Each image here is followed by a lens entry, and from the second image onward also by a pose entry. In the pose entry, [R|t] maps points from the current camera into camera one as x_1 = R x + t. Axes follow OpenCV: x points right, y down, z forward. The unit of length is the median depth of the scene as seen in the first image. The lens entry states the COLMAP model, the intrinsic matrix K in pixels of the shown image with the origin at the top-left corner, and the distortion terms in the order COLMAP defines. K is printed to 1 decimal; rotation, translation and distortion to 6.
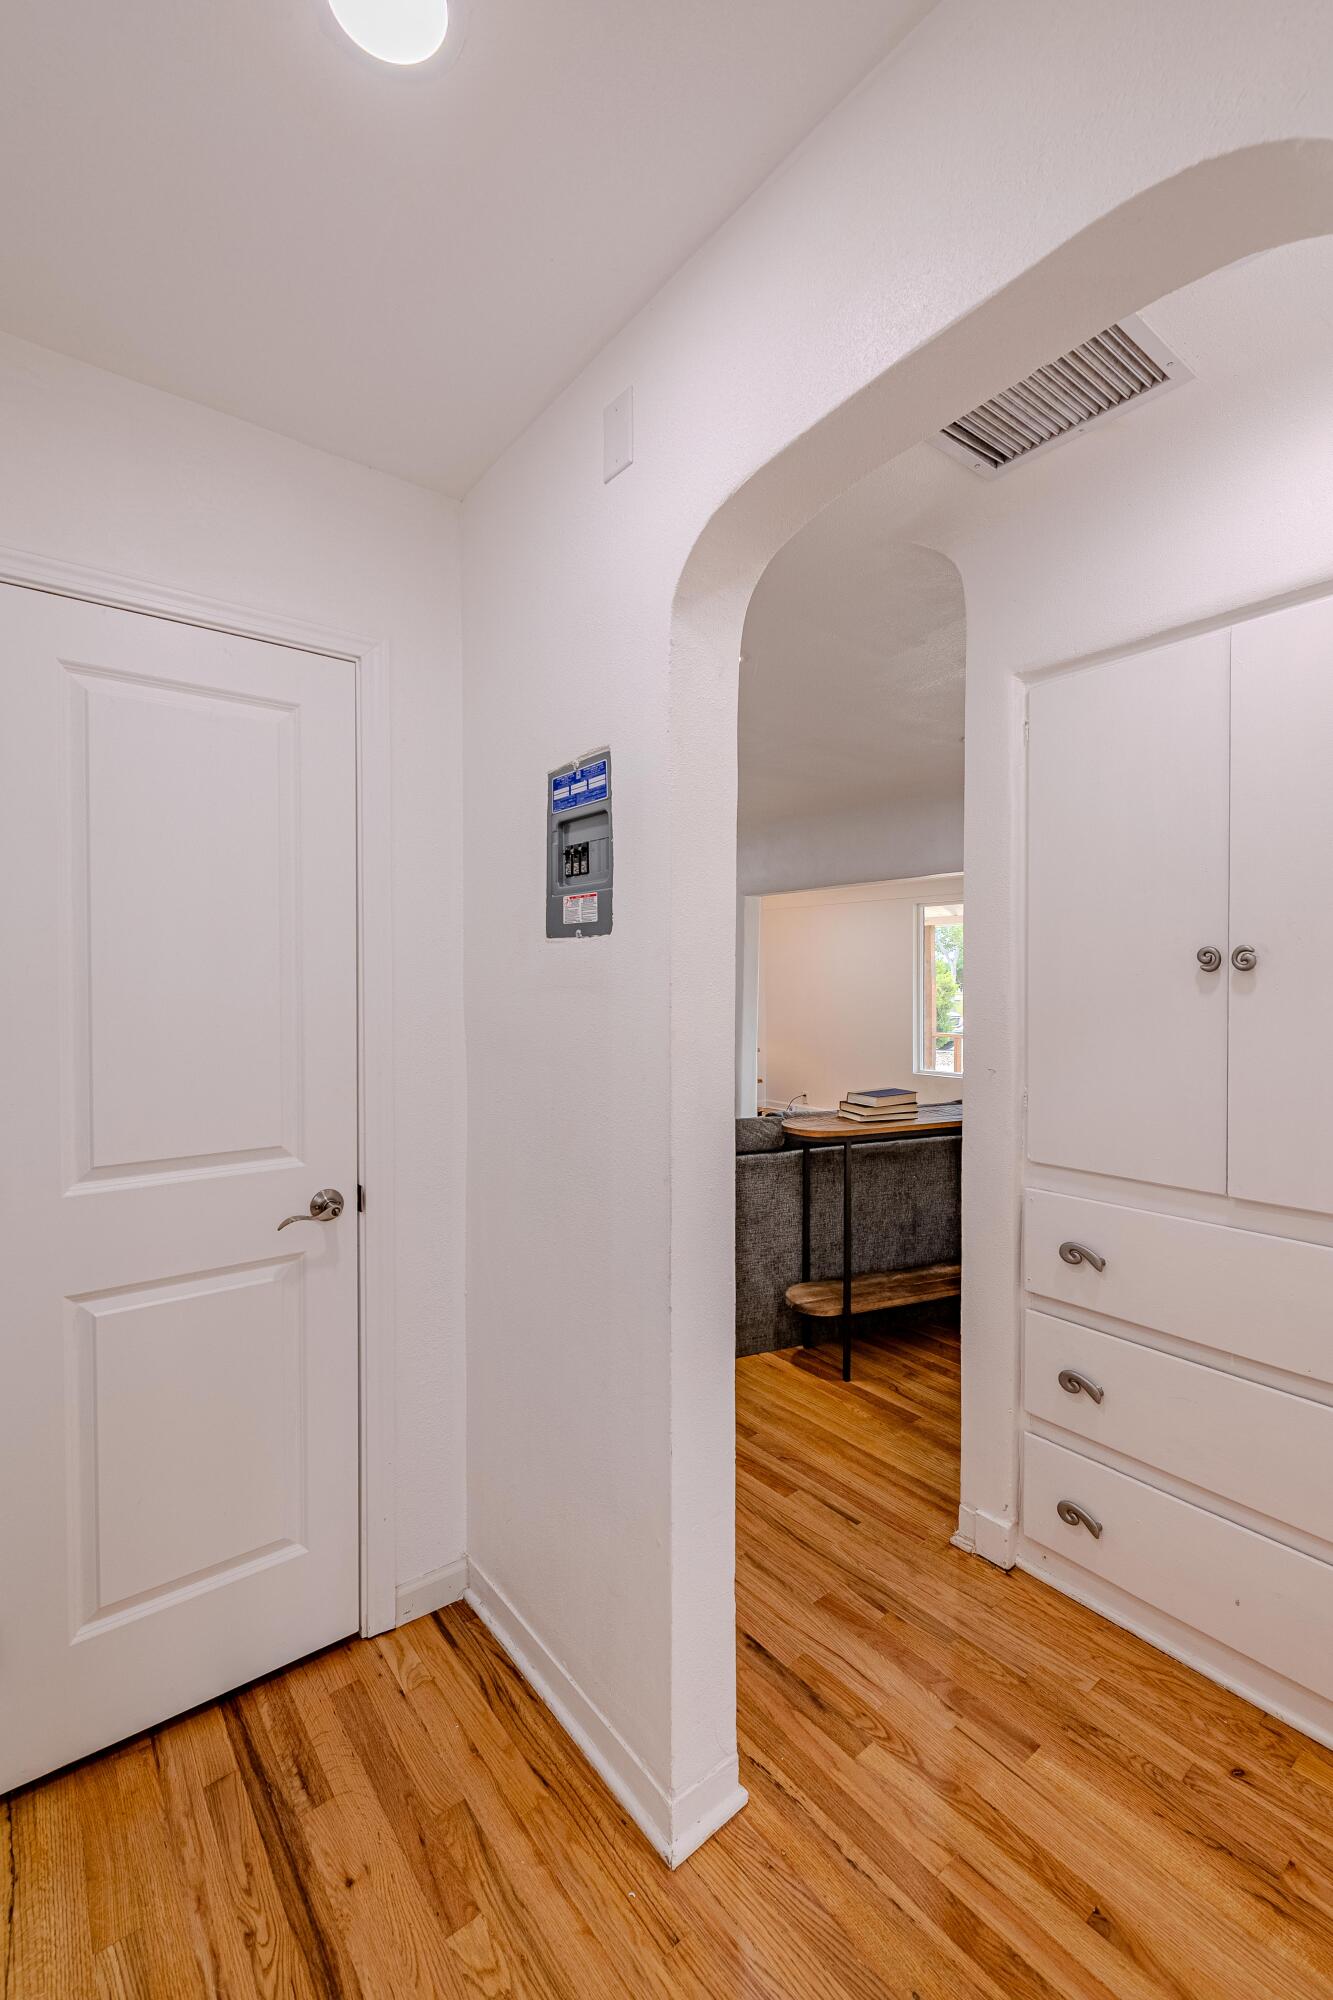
lens RADIAL K [[826.2, 0, 662.7], [0, 826.2, 992.6], [0, 0, 1]] dist [-0.003004, -0.000609]
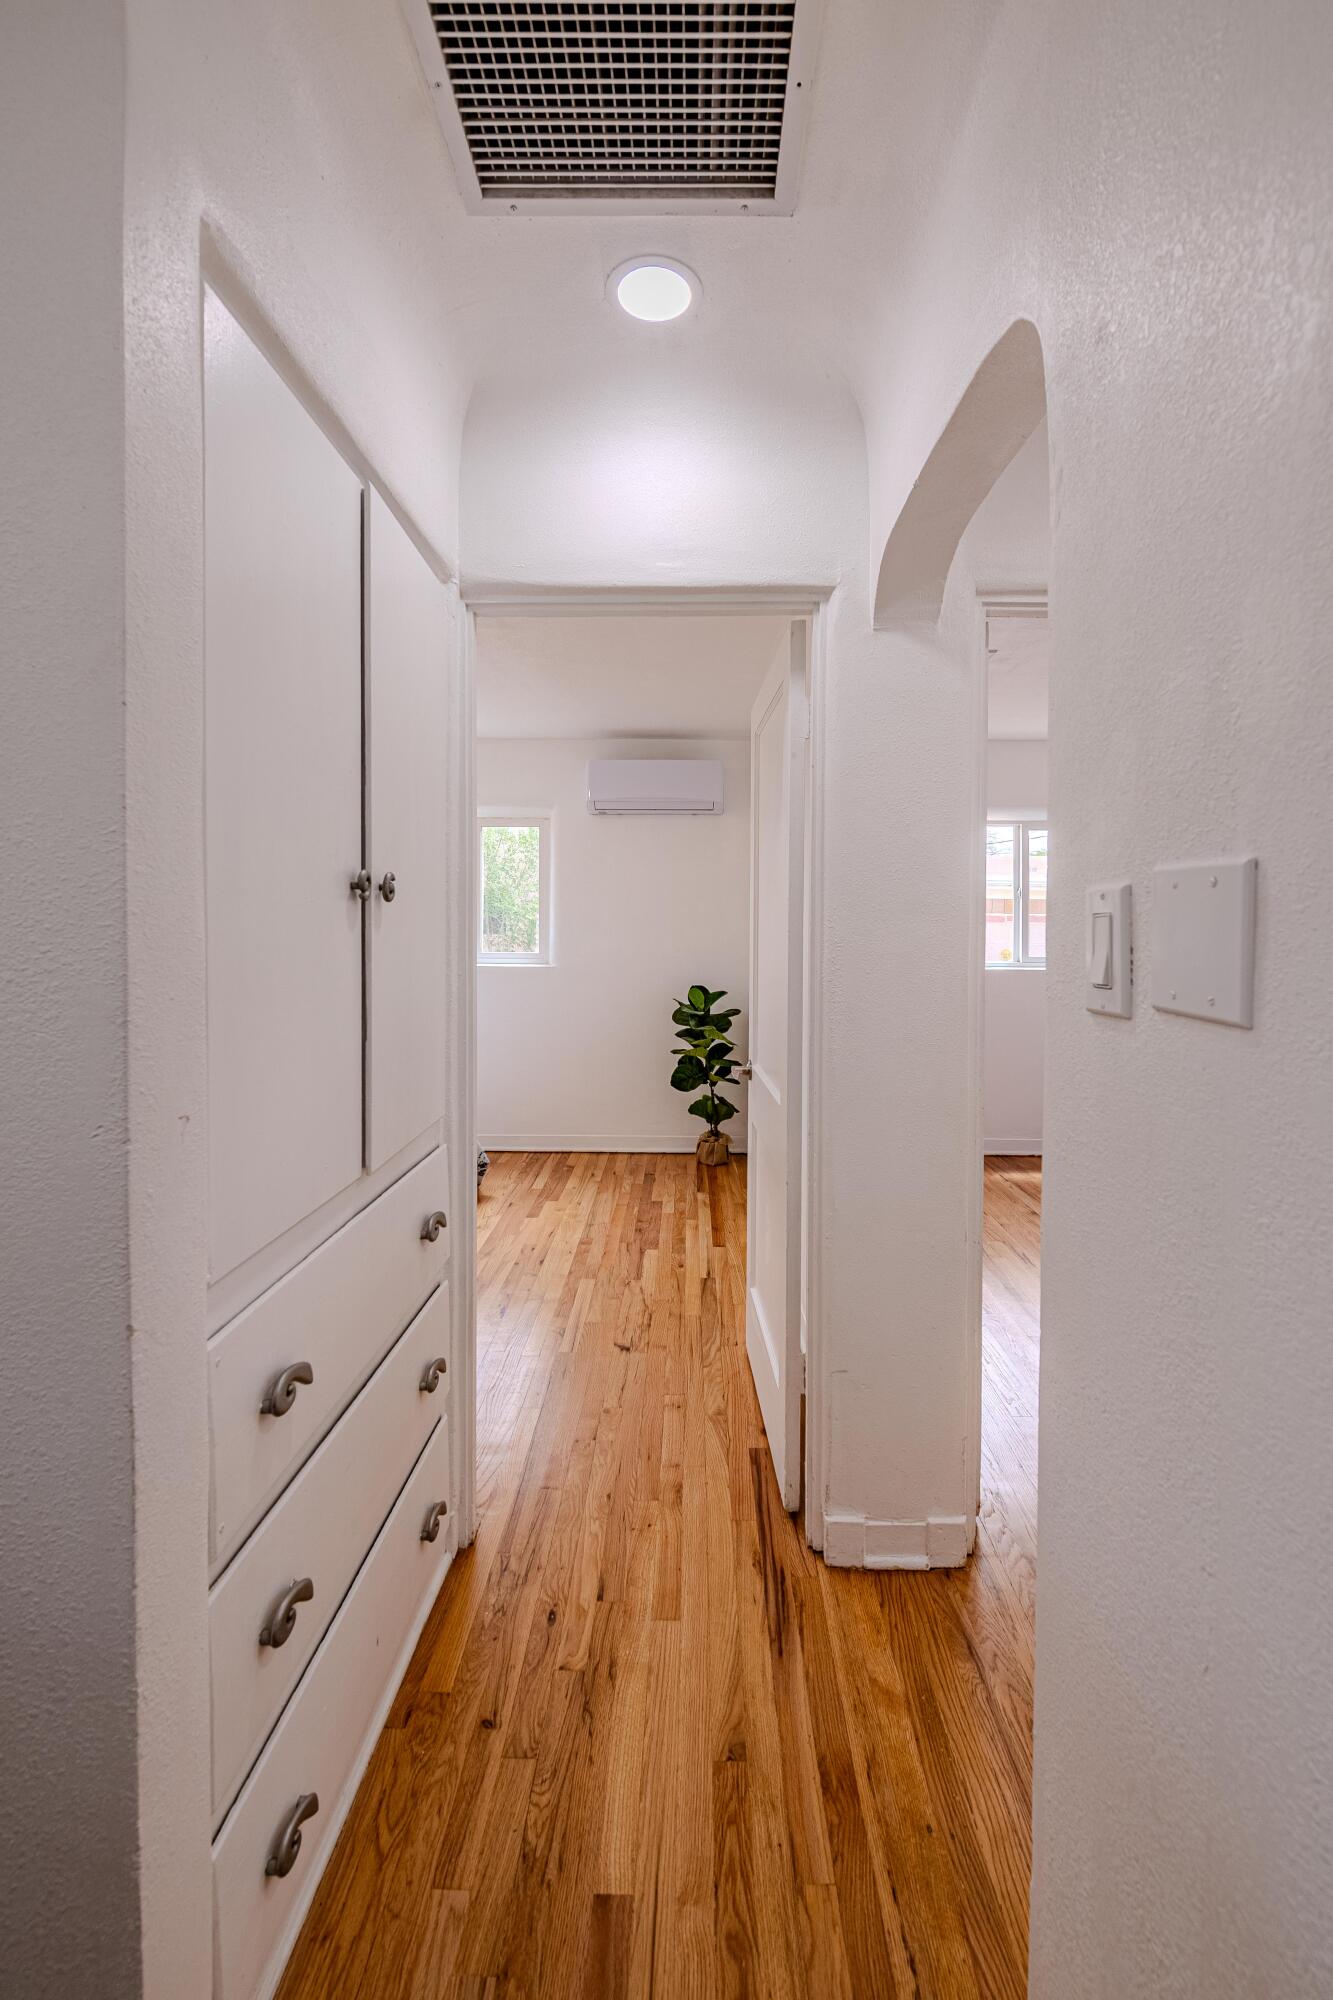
lens RADIAL K [[826.2, 0, 670.4], [0, 826.2, 996.0], [0, 0, 1]] dist [-0.003004, -0.000609]
pose [[-0.779271, -0.053262, 0.624420, -0.046930], [0.002704, 0.996087, 0.088340, -0.013667], [-0.626682, 0.070530, -0.776077, 1.603093]]
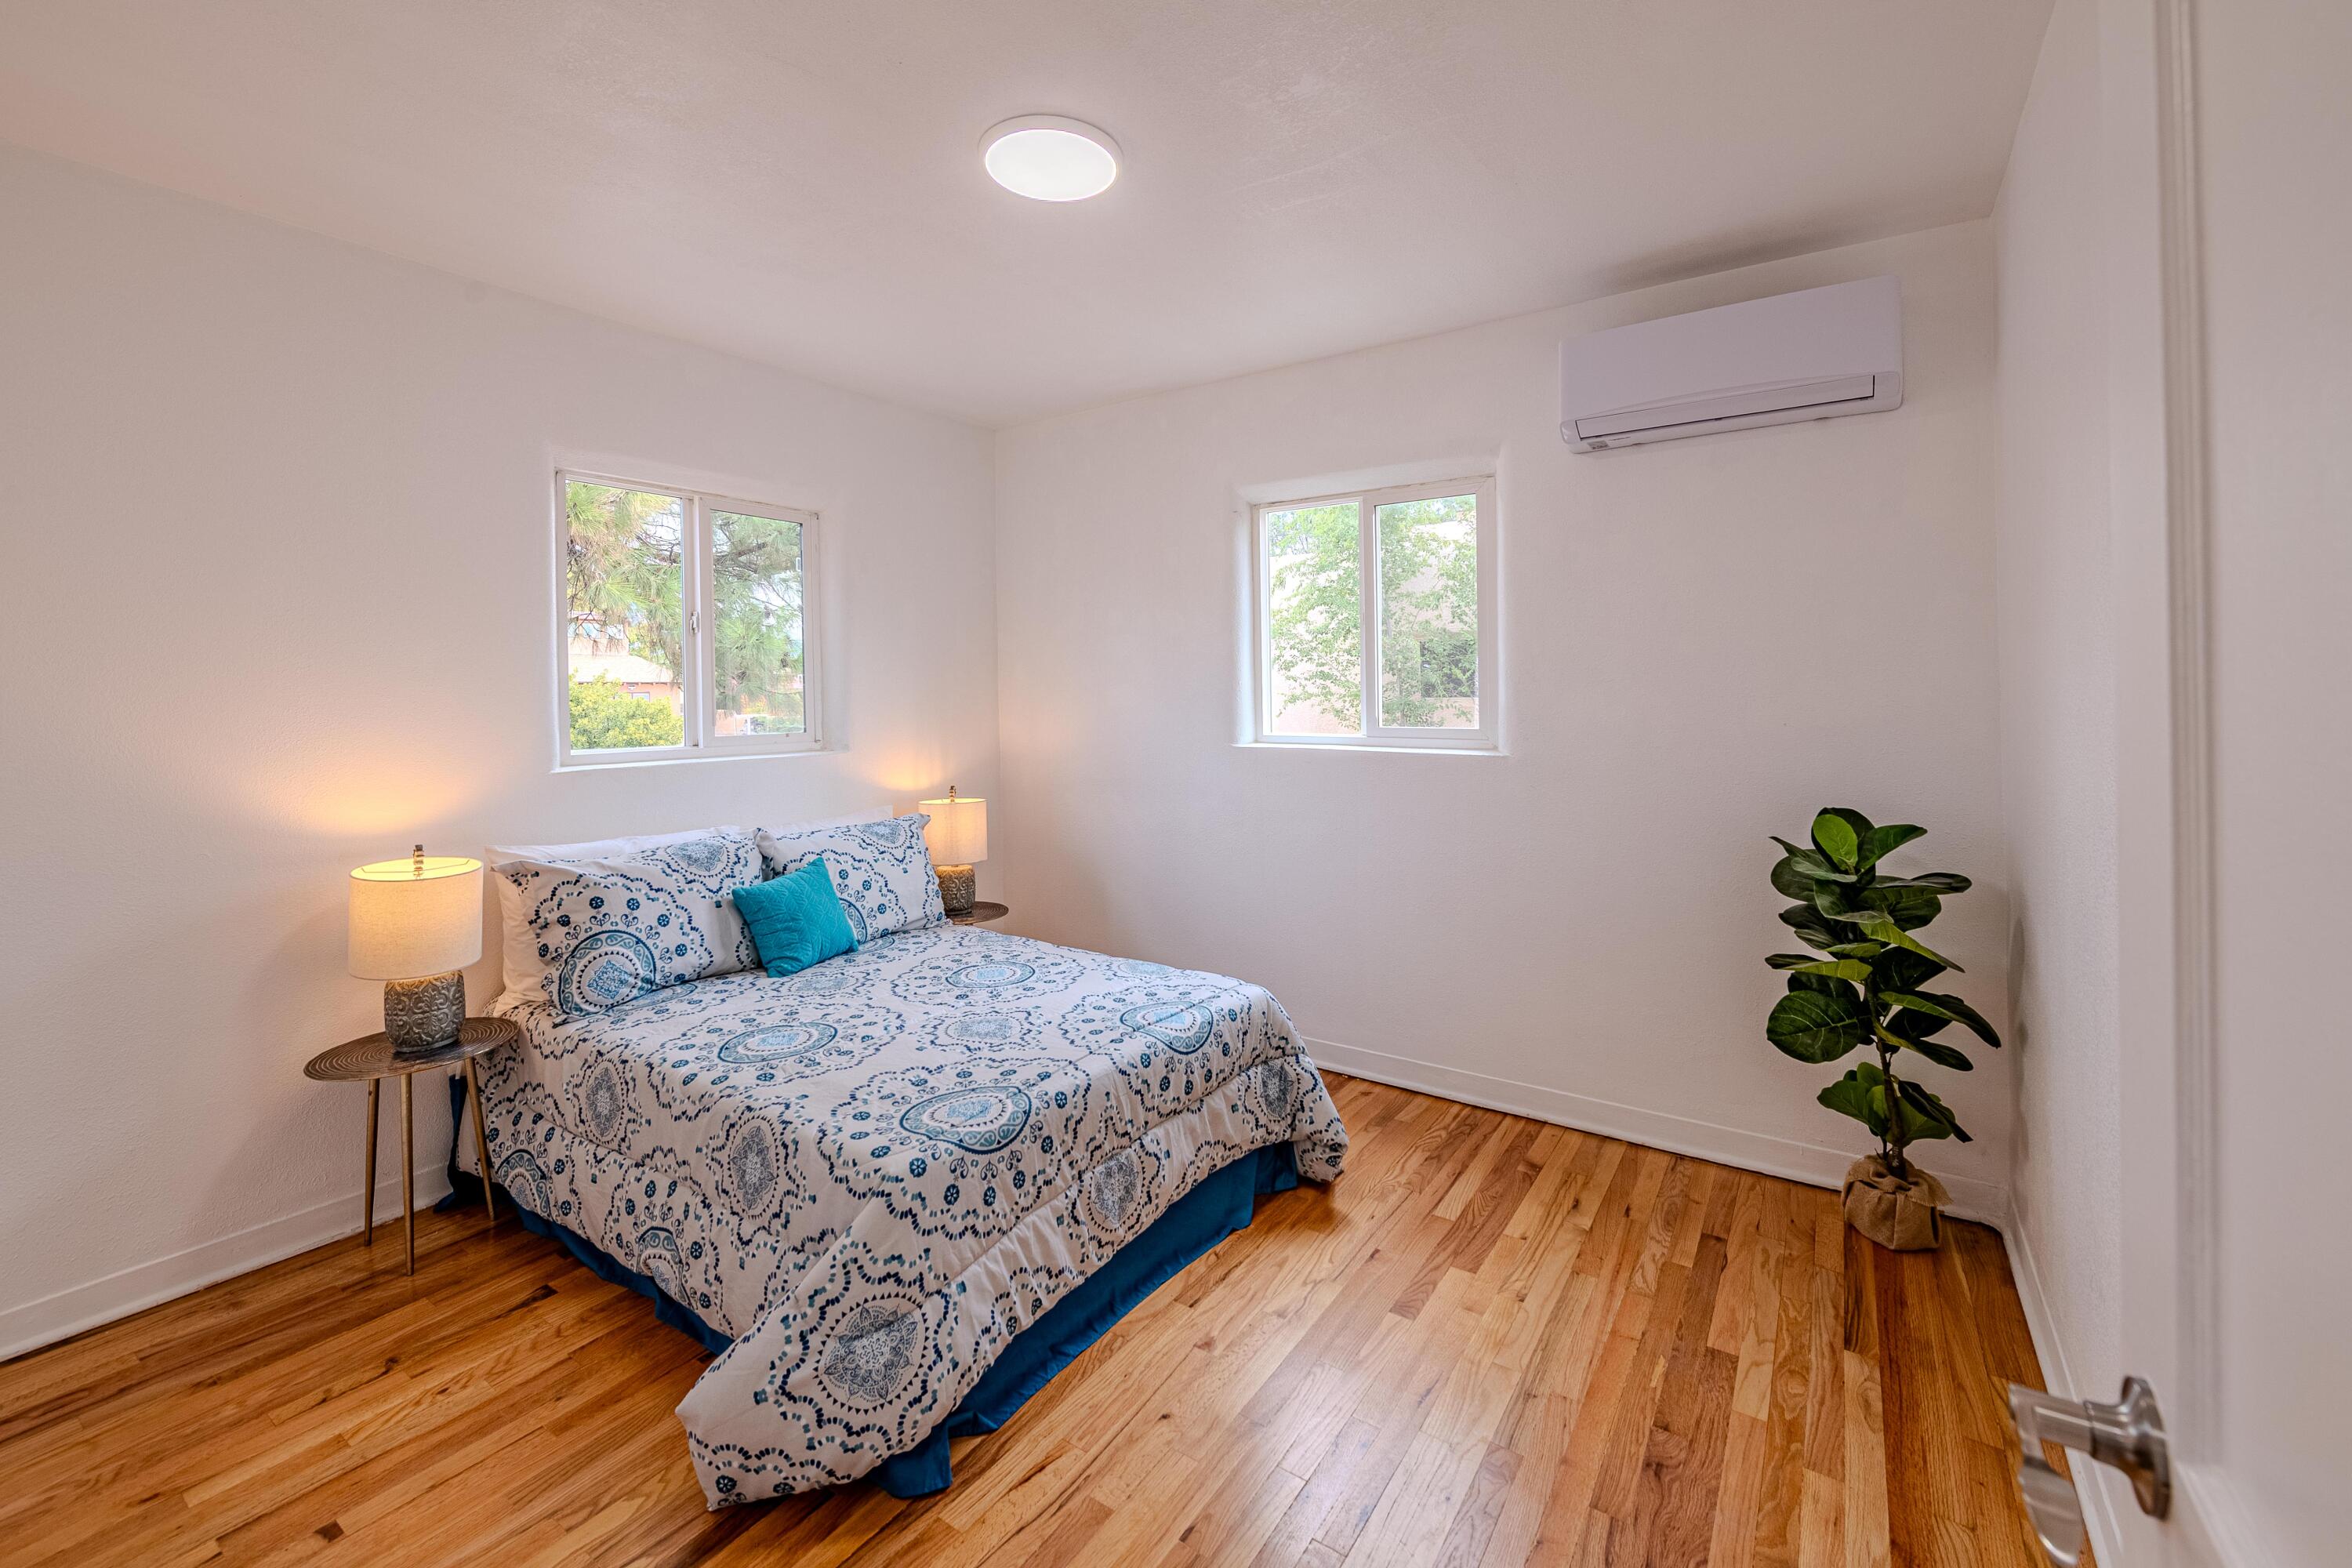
lens RADIAL K [[971.6, 0, 1185.0], [0, 971.6, 691.3], [0, 0, 1]] dist [-0.003004, -0.000609]
pose [[-0.316740, 0.008574, 0.948474, 0.156246], [0.019154, 0.999813, -0.002641, -0.004641], [-0.948319, 0.017331, -0.316845, 1.321170]]
